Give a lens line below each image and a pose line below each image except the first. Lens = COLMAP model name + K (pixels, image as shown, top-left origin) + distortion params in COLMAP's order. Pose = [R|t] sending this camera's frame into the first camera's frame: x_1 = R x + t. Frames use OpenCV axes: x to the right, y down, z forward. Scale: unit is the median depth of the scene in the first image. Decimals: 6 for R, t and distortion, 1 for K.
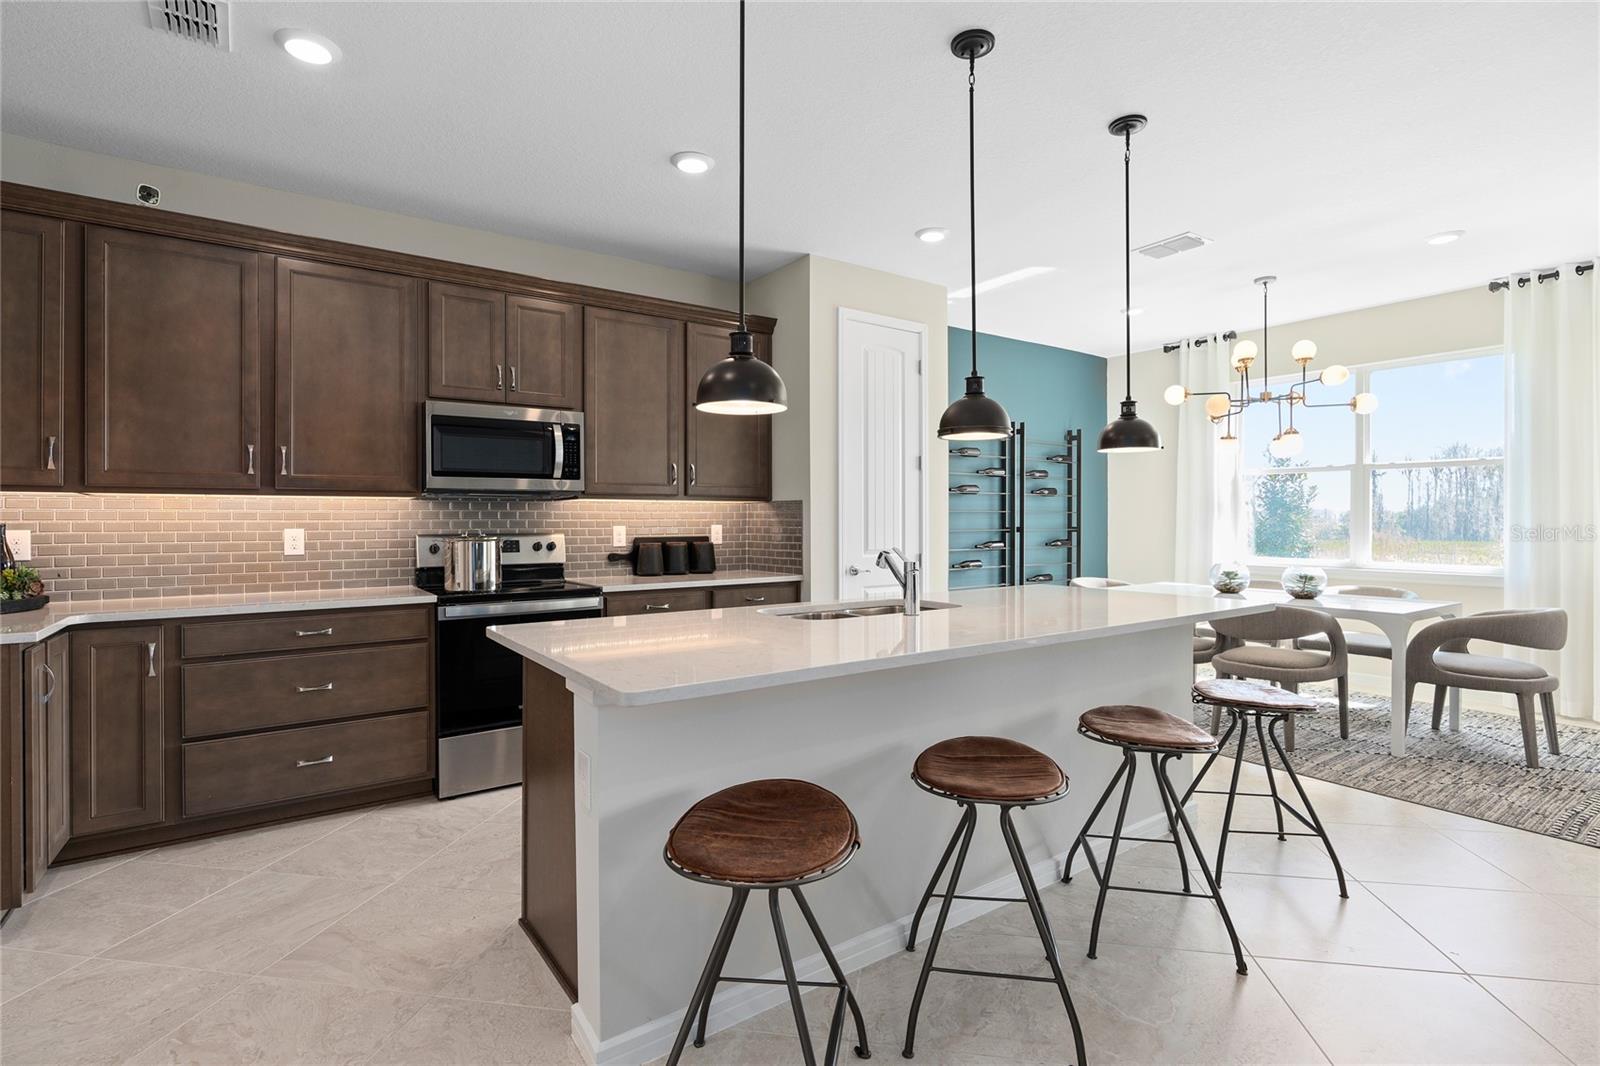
lens RADIAL K [[766.2, 0, 800.8], [0, 766.2, 518.4], [0, 0, 1]] dist [-0.010755, 0.002412]
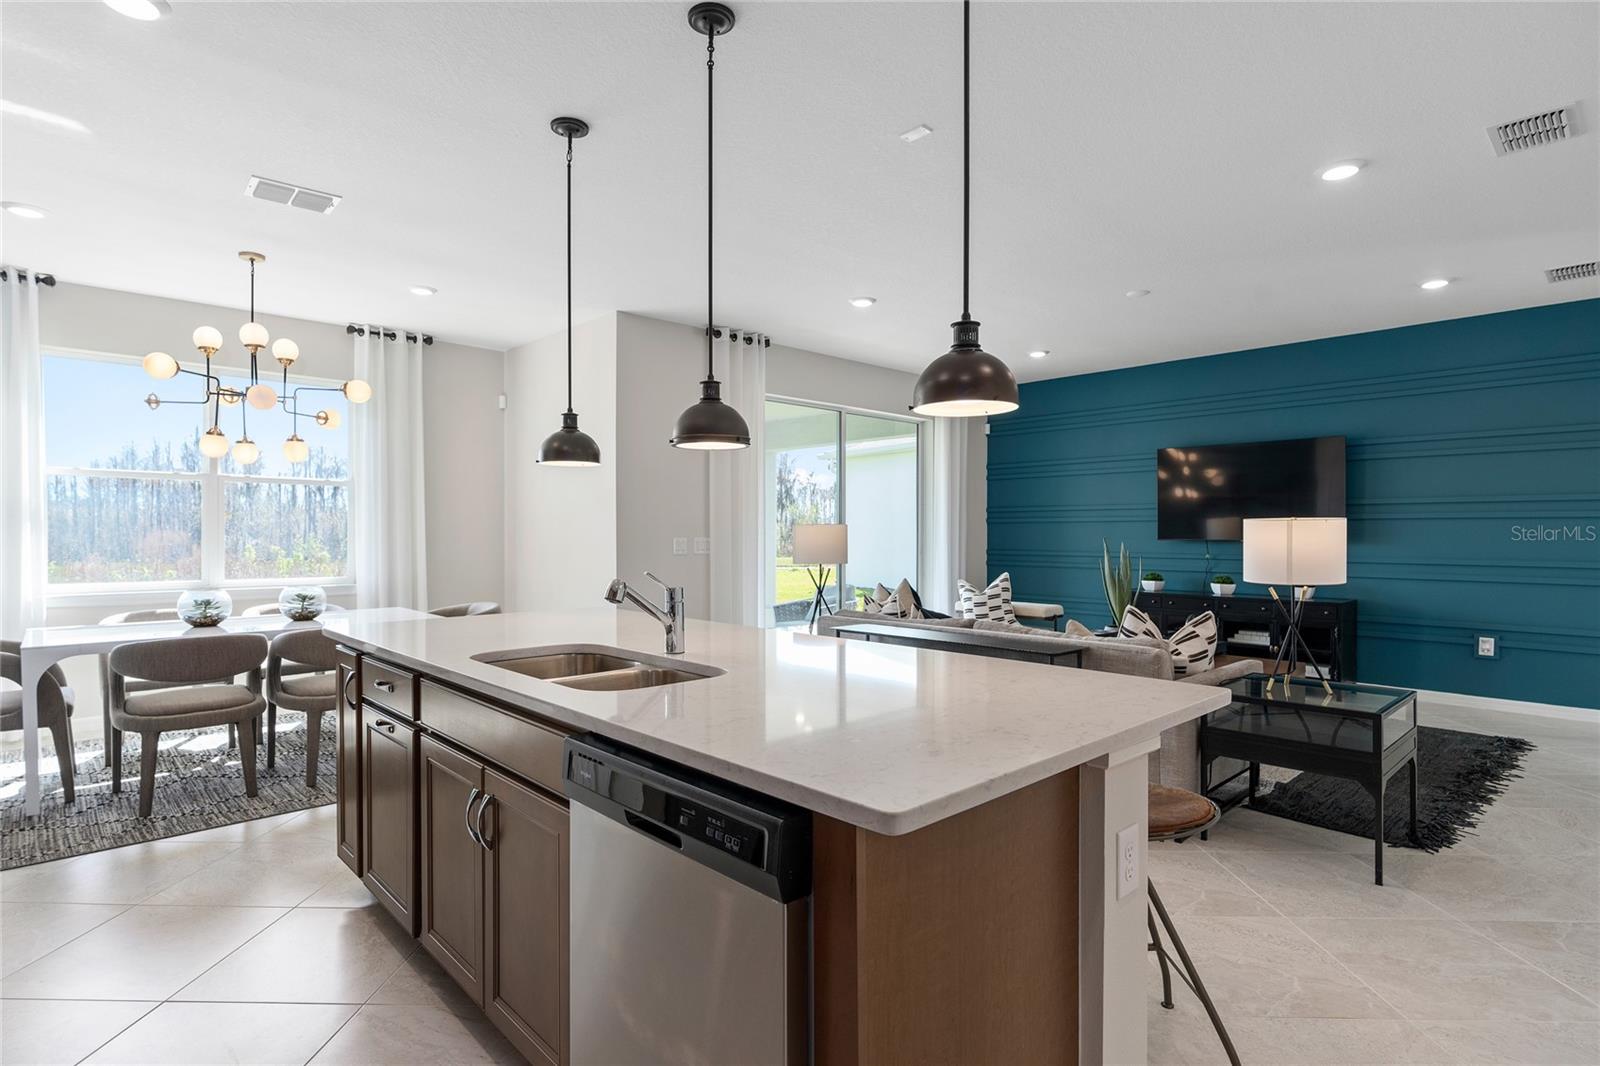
lens RADIAL K [[791.6, 0, 815.5], [0, 791.6, 542.8], [0, 0, 1]] dist [-0.011465, 0.004955]
pose [[-0.138189, -0.010537, 0.990350, -0.452841], [-0.000909, 0.999944, 0.010512, 0.000454], [-0.990406, 0.000552, -0.138190, 0.616879]]
